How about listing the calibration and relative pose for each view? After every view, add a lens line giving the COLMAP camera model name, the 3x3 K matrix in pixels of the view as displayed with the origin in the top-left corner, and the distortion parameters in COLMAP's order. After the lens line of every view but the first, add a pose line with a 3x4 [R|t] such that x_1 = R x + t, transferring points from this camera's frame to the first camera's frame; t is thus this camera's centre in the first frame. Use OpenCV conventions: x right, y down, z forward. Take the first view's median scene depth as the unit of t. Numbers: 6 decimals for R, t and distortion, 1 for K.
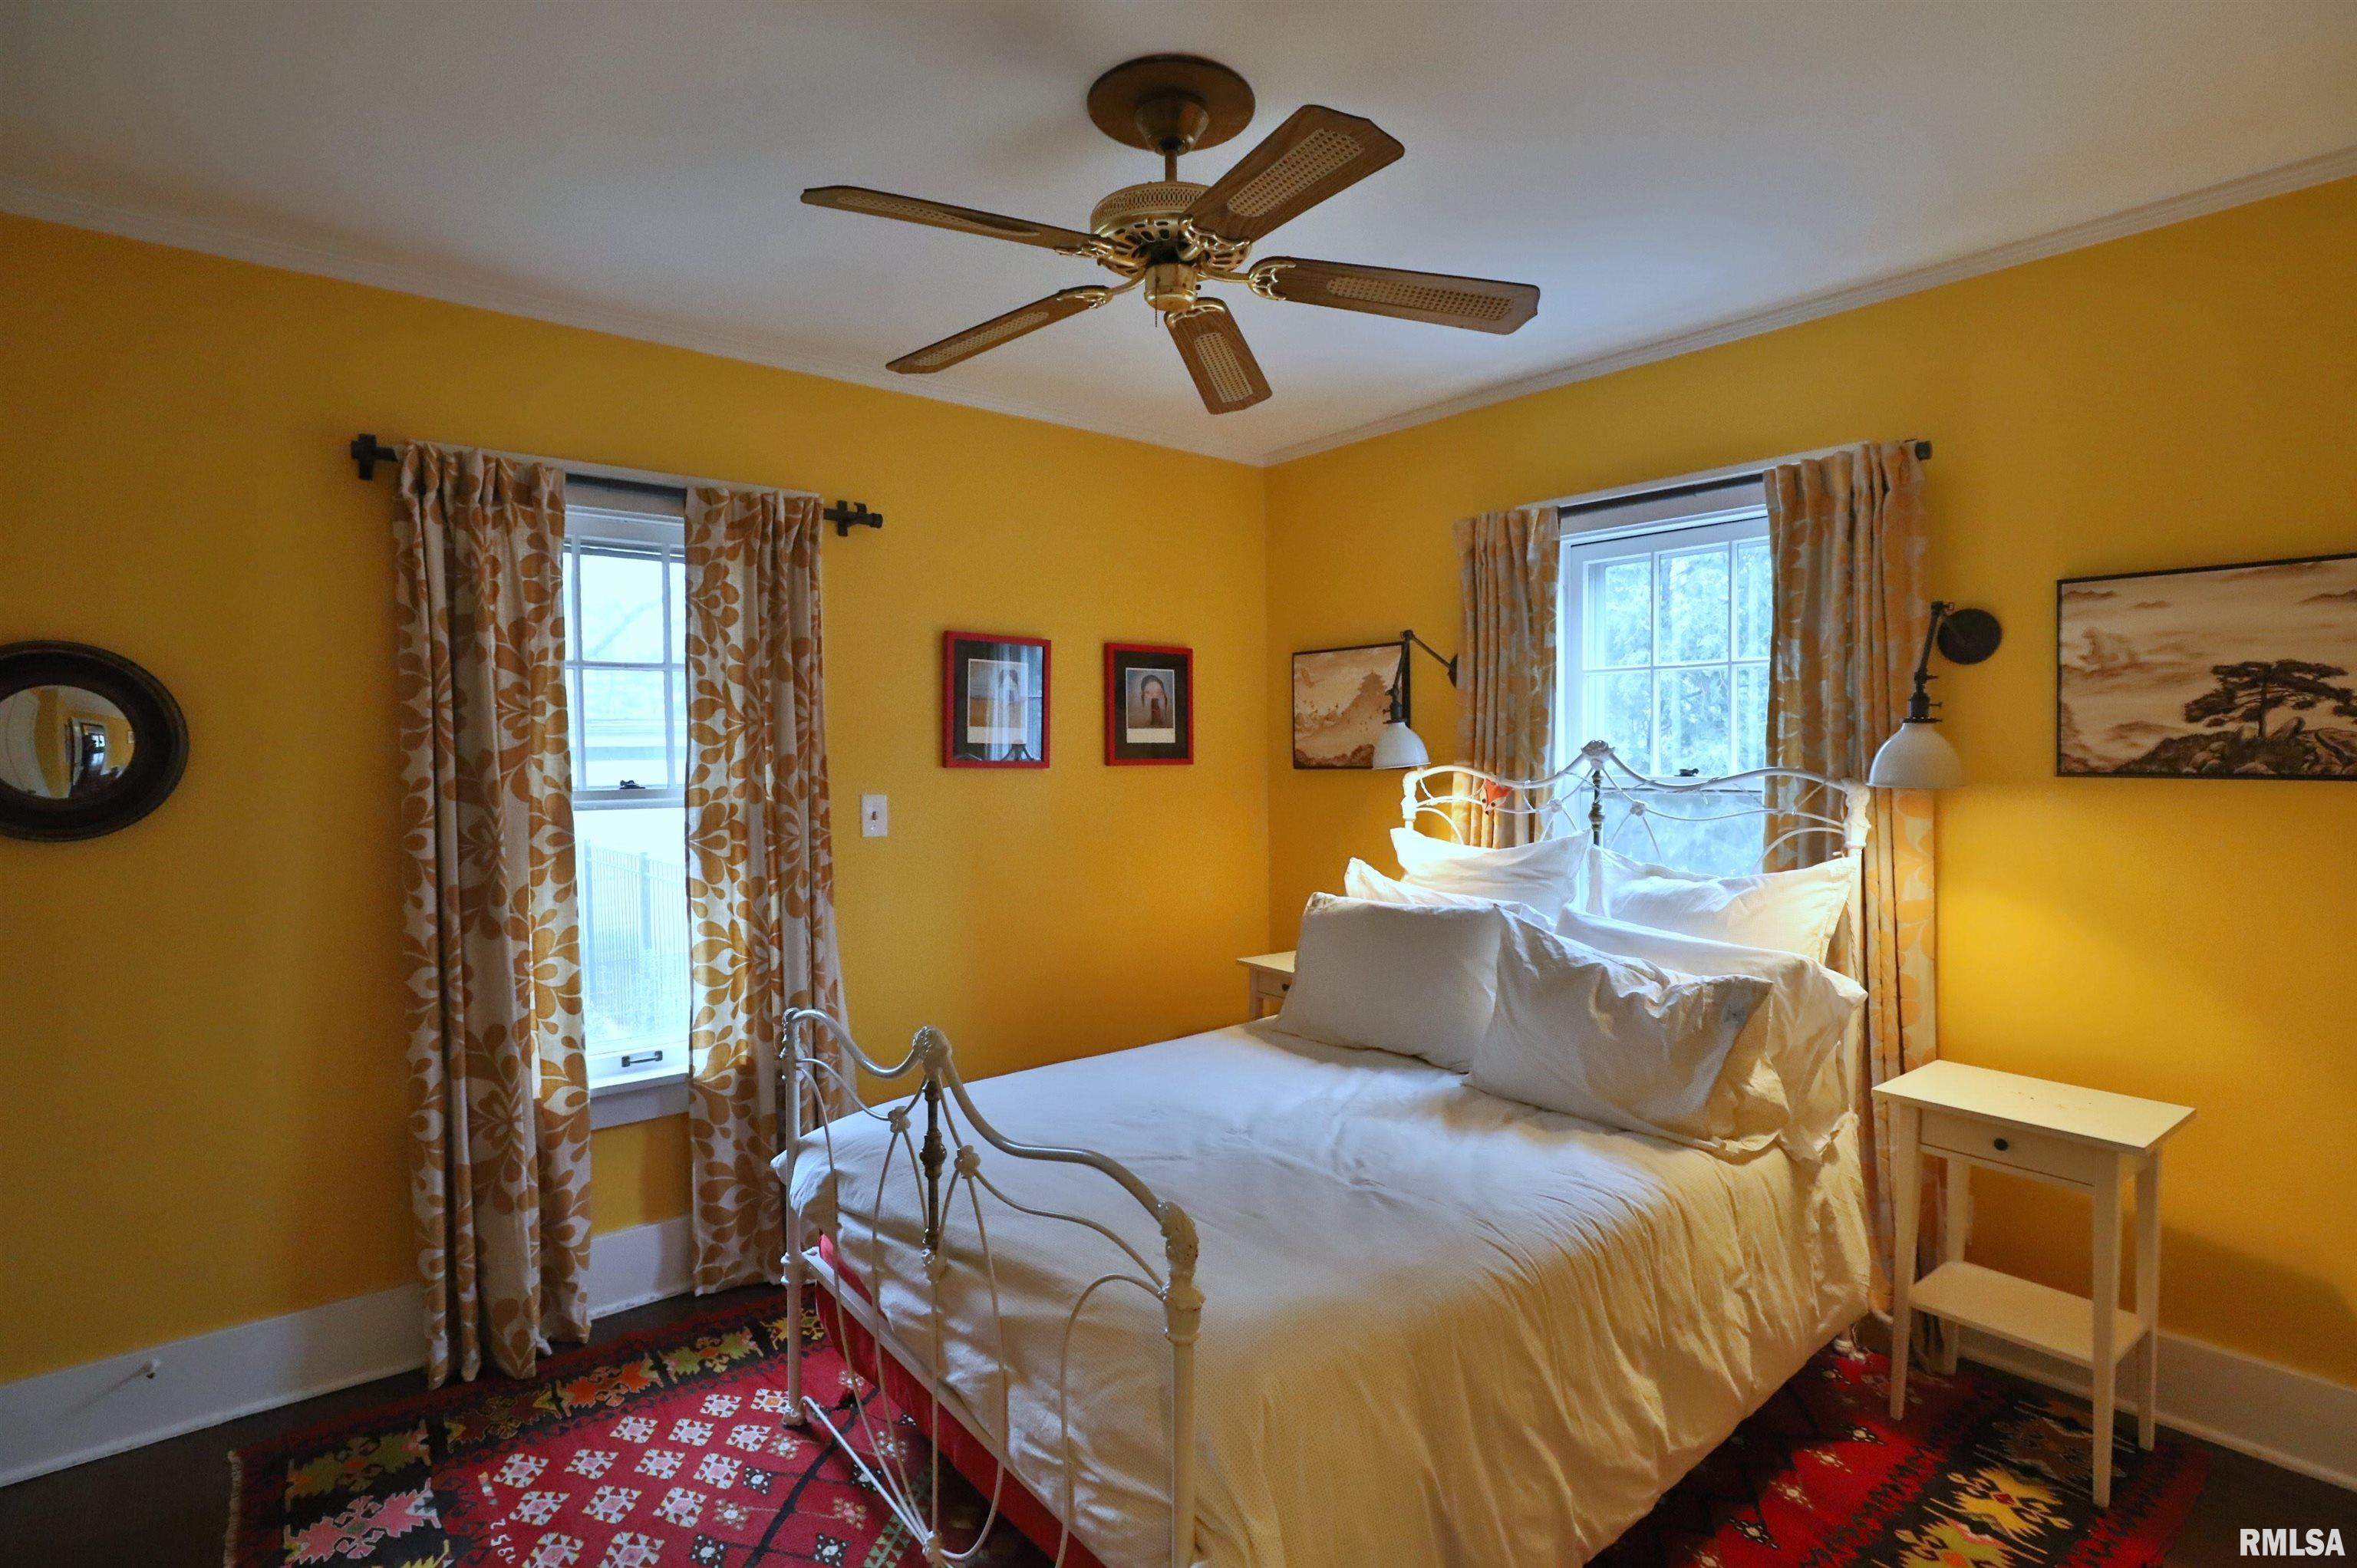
lens RADIAL K [[1149.2, 0, 1178.8], [0, 1149.2, 782.3], [0, 0, 1]] dist [-0.027750, 0.004860]
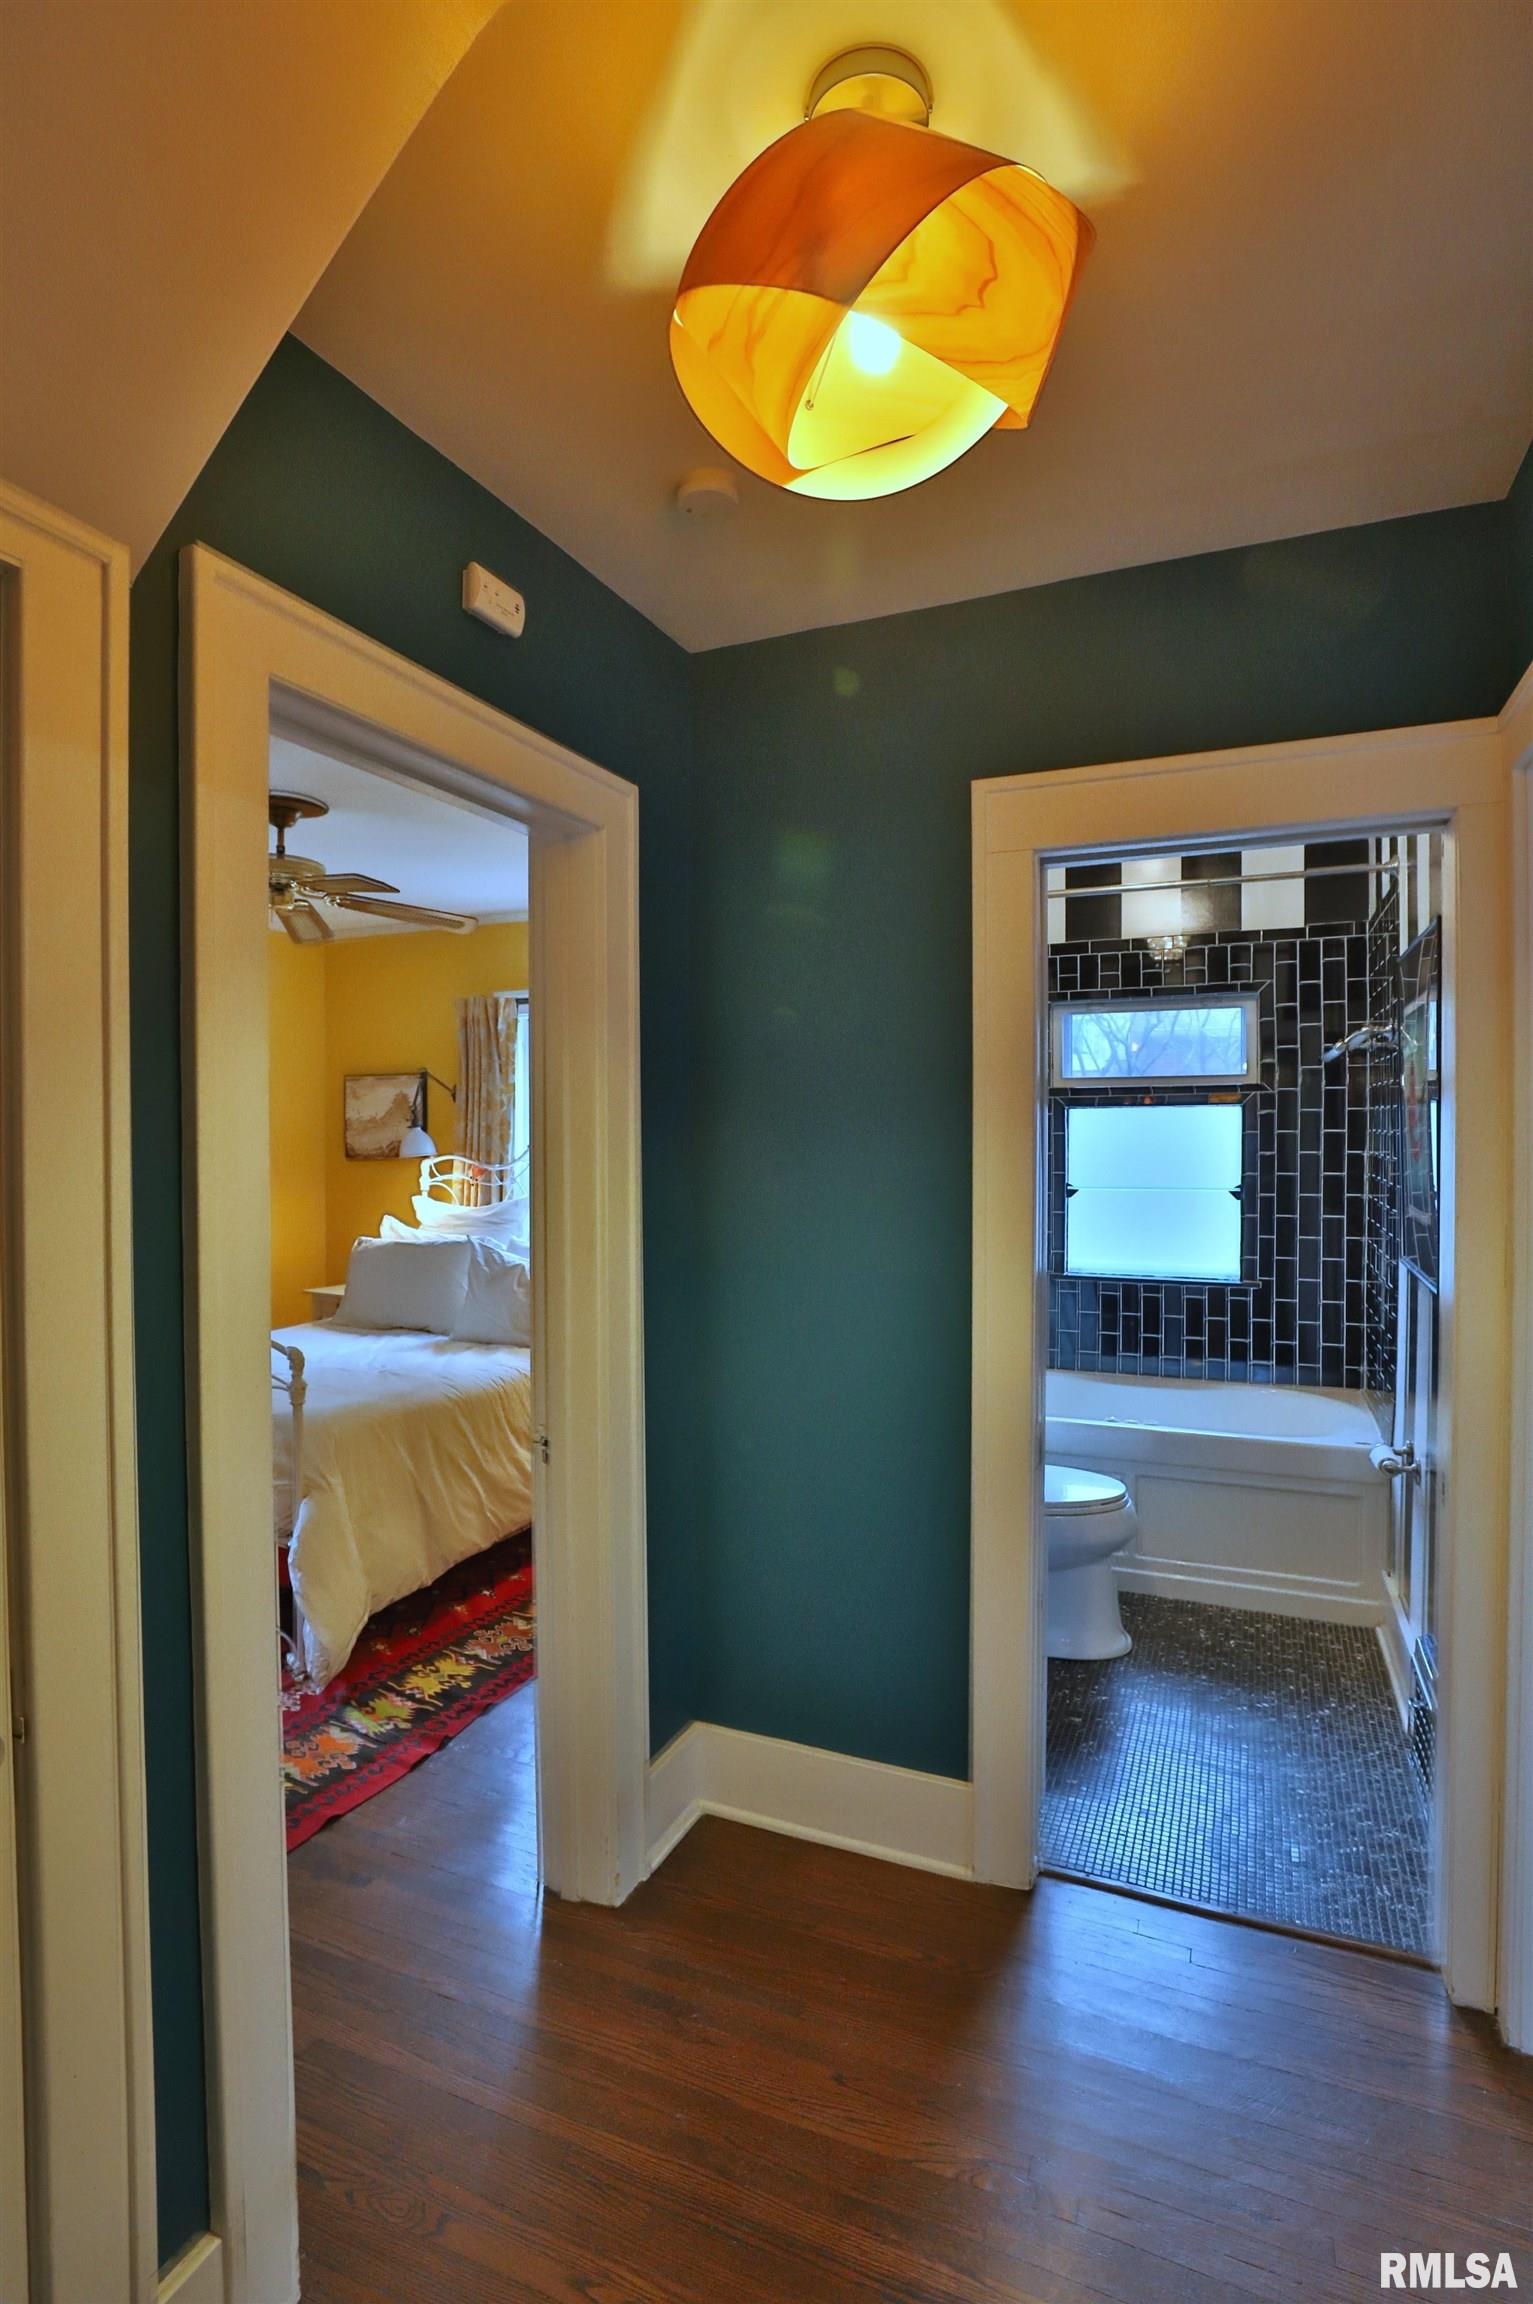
lens RADIAL K [[1123.5, 0, 776.8], [0, 1123.5, 1149.1], [0, 0, 1]] dist [-0.027750, 0.004860]
pose [[0.891959, 0.000211, 0.452116, -0.061913], [0.006438, 0.999893, -0.013168, -0.000237], [-0.452070, 0.014656, 0.891862, -0.592190]]
